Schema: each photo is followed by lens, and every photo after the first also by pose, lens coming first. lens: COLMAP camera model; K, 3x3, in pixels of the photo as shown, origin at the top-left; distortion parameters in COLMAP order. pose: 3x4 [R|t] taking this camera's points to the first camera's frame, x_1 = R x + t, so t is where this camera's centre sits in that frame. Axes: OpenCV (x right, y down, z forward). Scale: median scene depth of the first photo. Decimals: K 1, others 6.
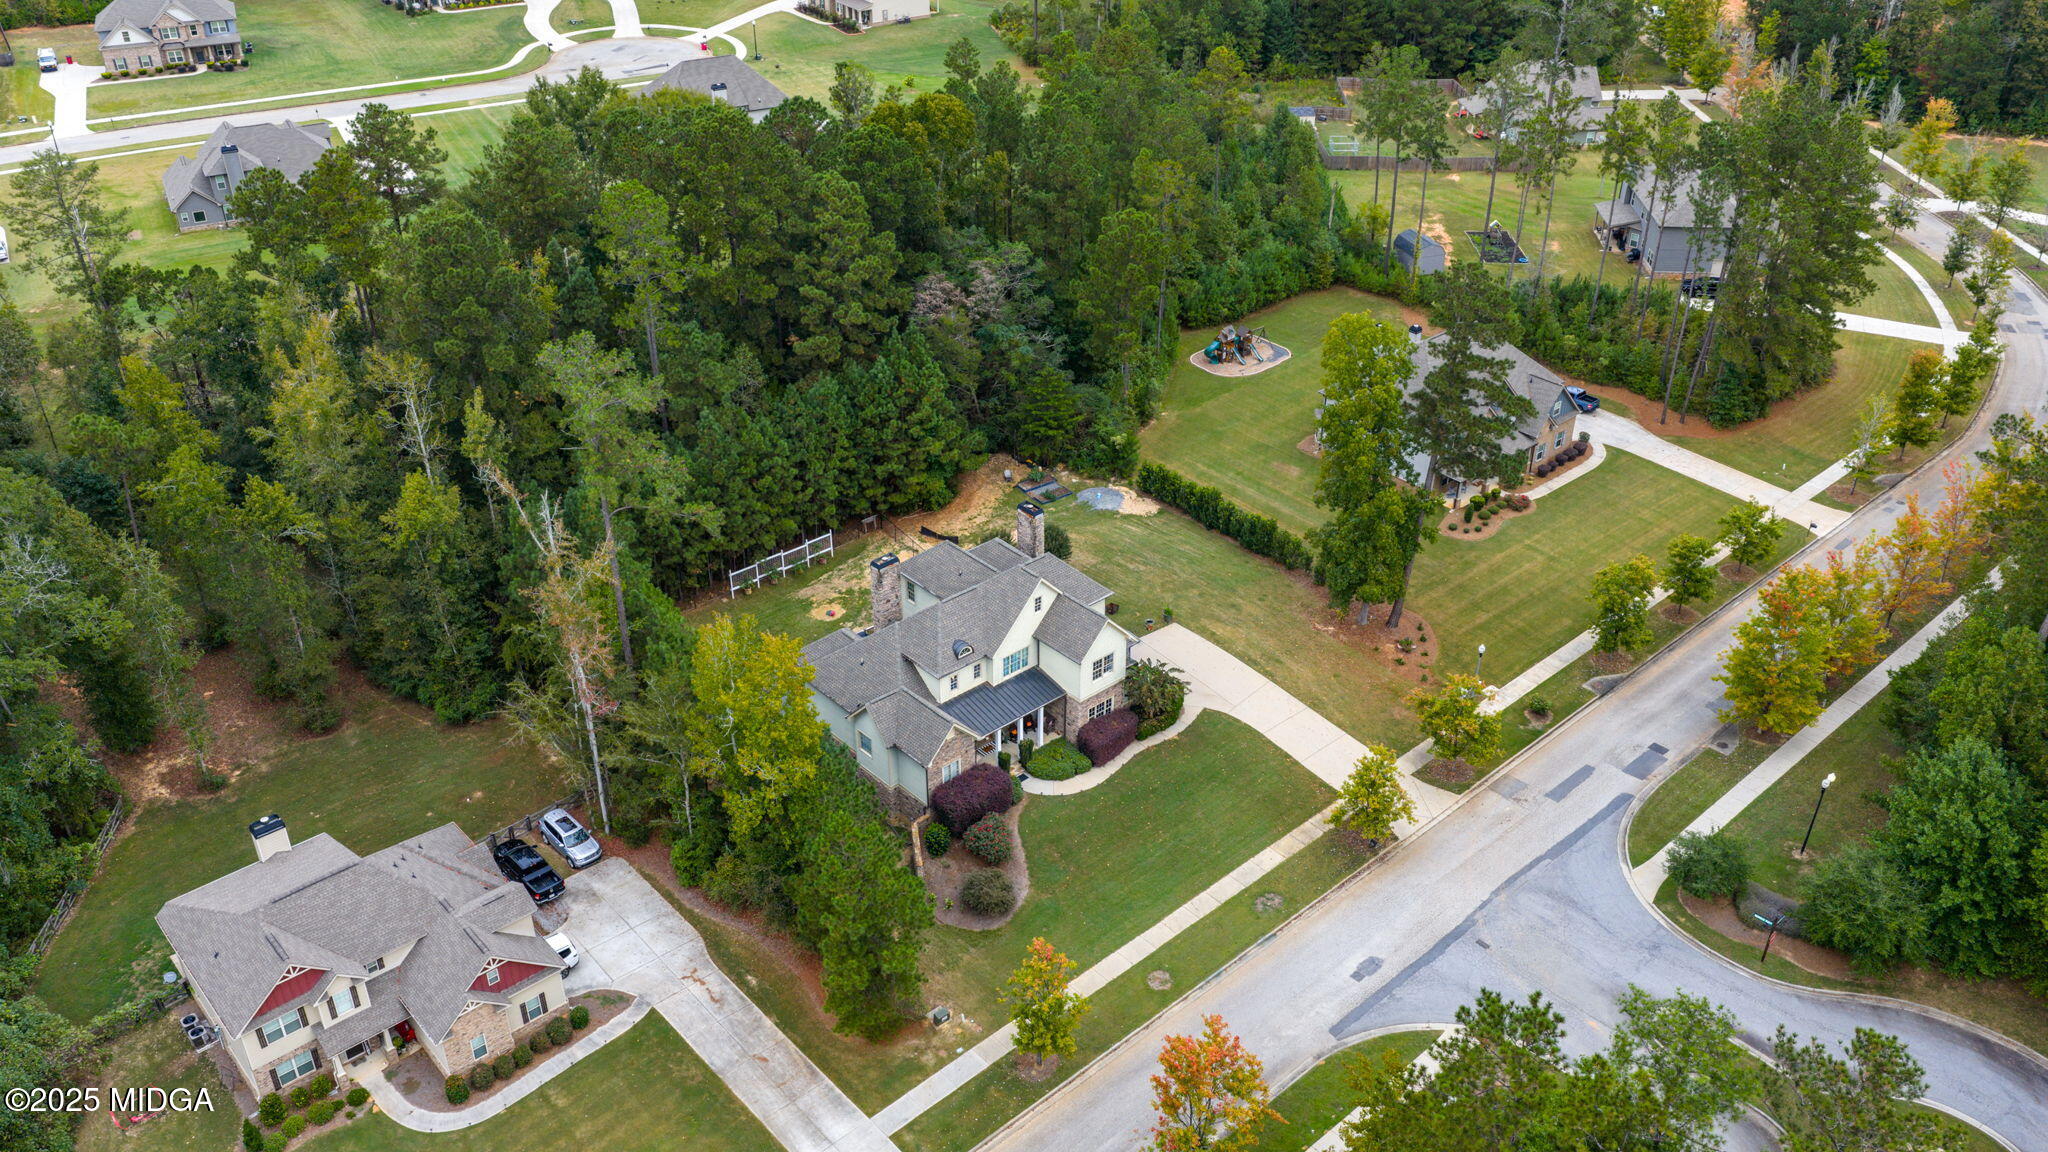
lens RADIAL K [[1688.6, 0, 1019.5], [0, 1688.6, 586.5], [0, 0, 1]] dist [0.033015, -0.056032]
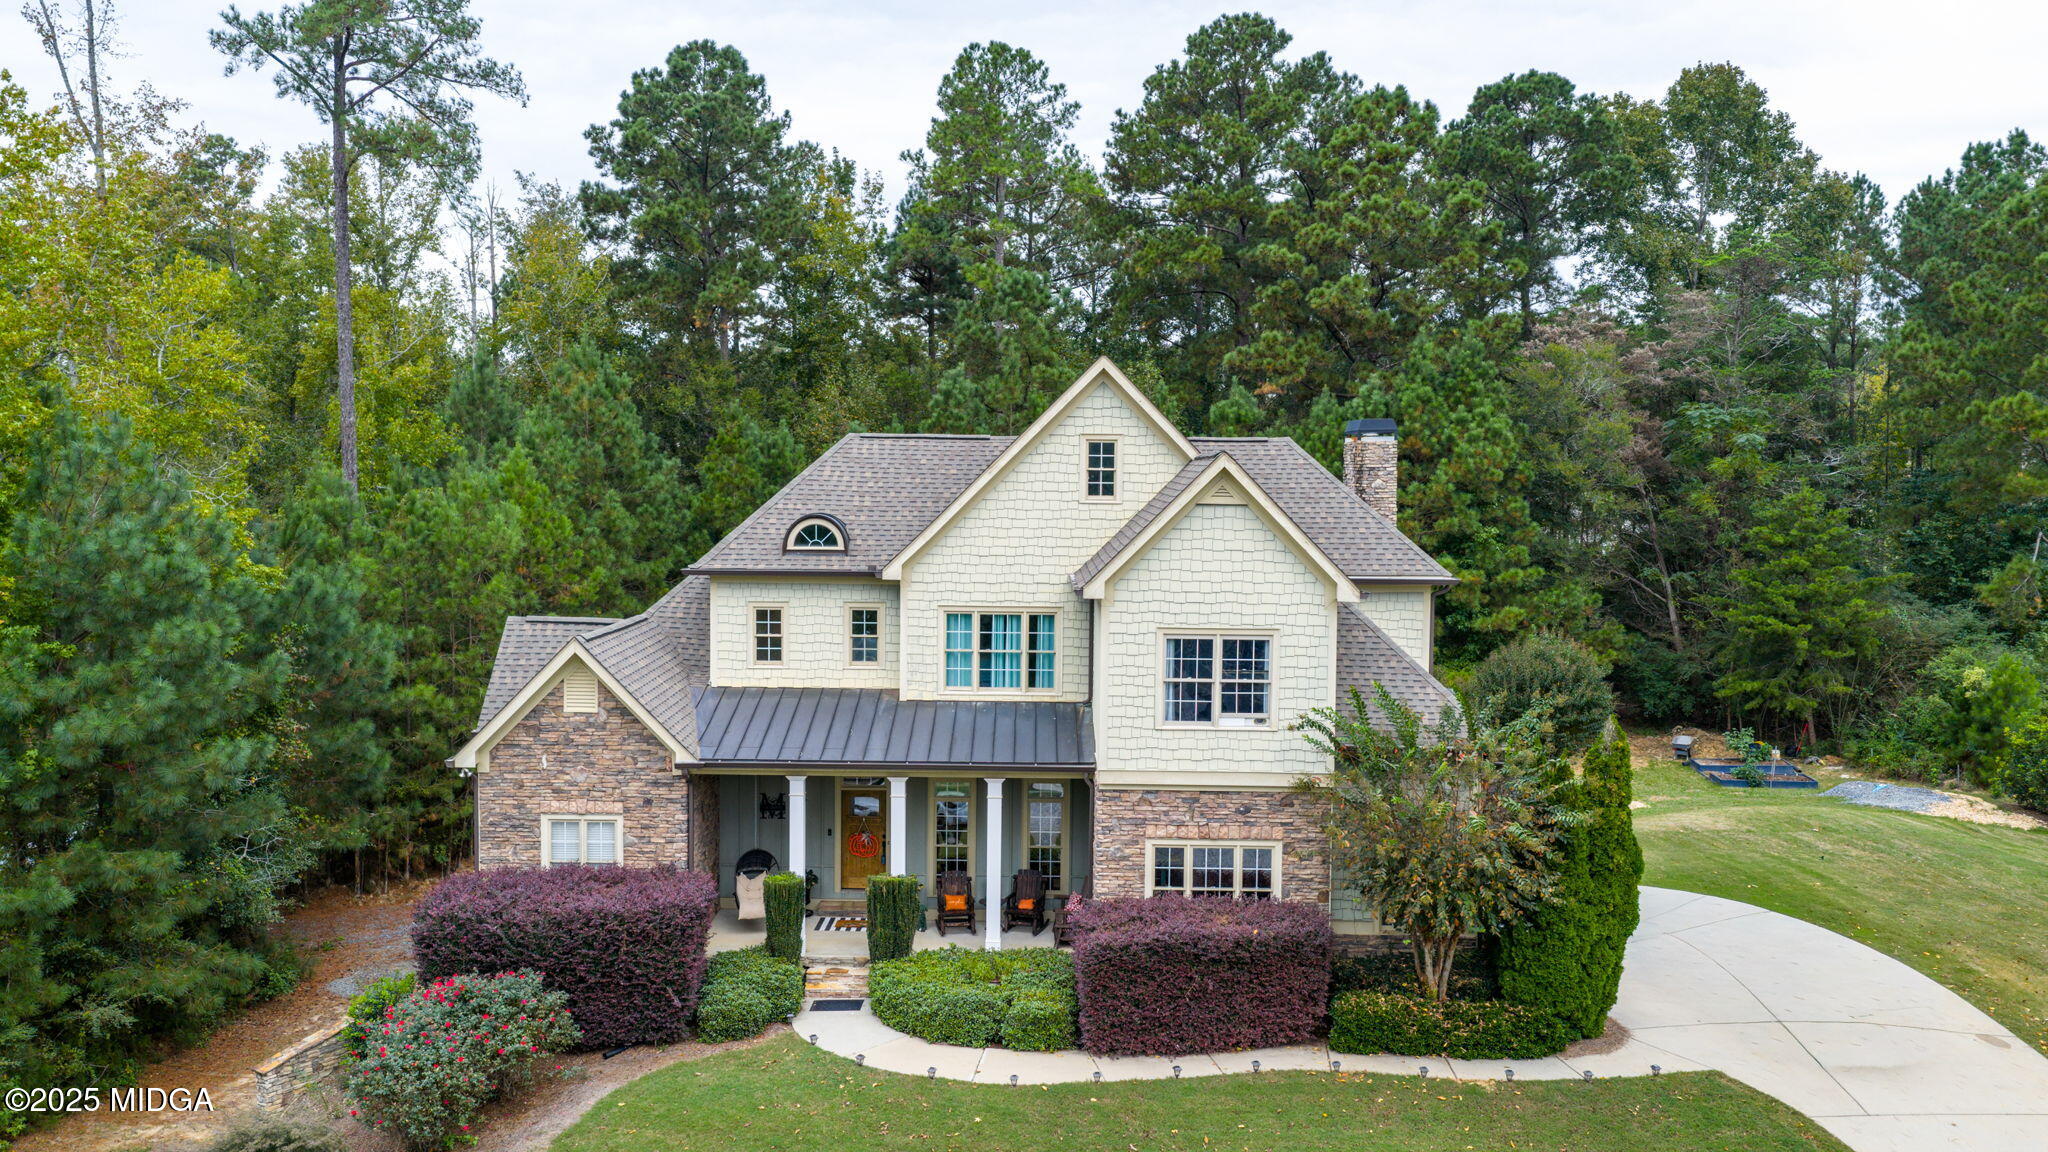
lens RADIAL K [[1688.6, 0, 1019.5], [0, 1688.6, 586.5], [0, 0, 1]] dist [0.033015, -0.056032]
pose [[0.738609, 0.050961, -0.672205, 0.202790], [-0.363778, 0.869628, -0.333786, 0.133909], [0.567558, 0.491071, 0.660853, 0.788542]]
